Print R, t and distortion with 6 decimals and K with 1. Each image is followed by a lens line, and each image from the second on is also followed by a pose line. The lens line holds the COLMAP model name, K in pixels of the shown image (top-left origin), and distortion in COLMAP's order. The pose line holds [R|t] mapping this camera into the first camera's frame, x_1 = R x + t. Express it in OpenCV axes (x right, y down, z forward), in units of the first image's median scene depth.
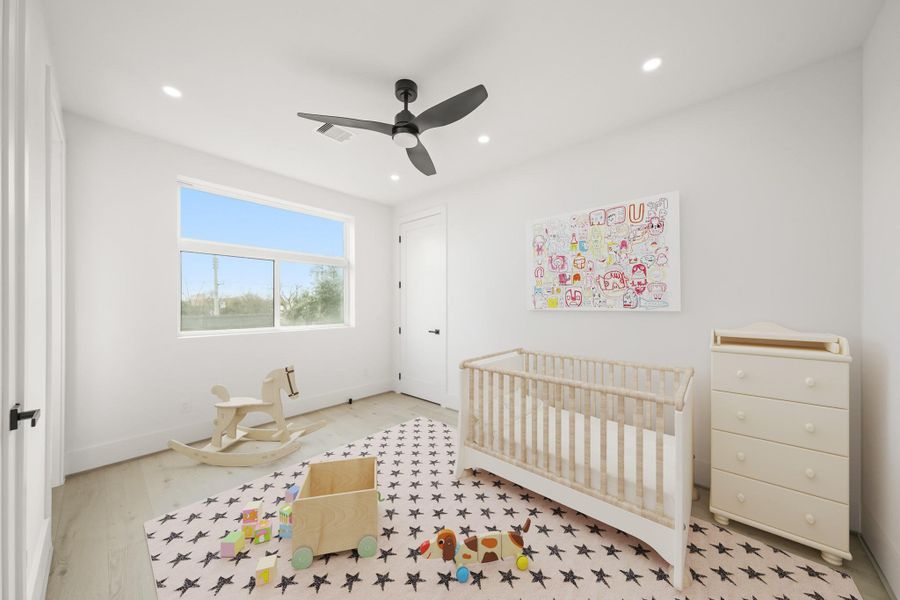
lens RADIAL K [[304.2, 0, 450.7], [0, 304.2, 304.0], [0, 0, 1]] dist [0.000802, 0.000047]
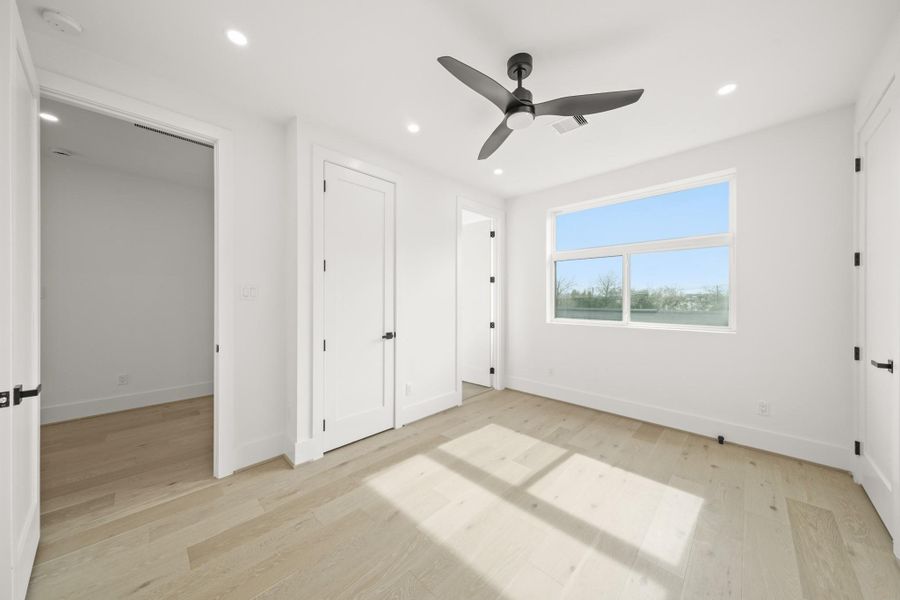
lens RADIAL K [[300.8, 0, 450.0], [0, 300.8, 300.0], [0, 0, 1]] dist [-0.000186, -0.000051]
pose [[-0.051702, -0.000923, -0.998662, 0.437546], [-0.005821, 0.999983, -0.000622, 0.007541], [0.998646, 0.005781, -0.051707, 0.482848]]
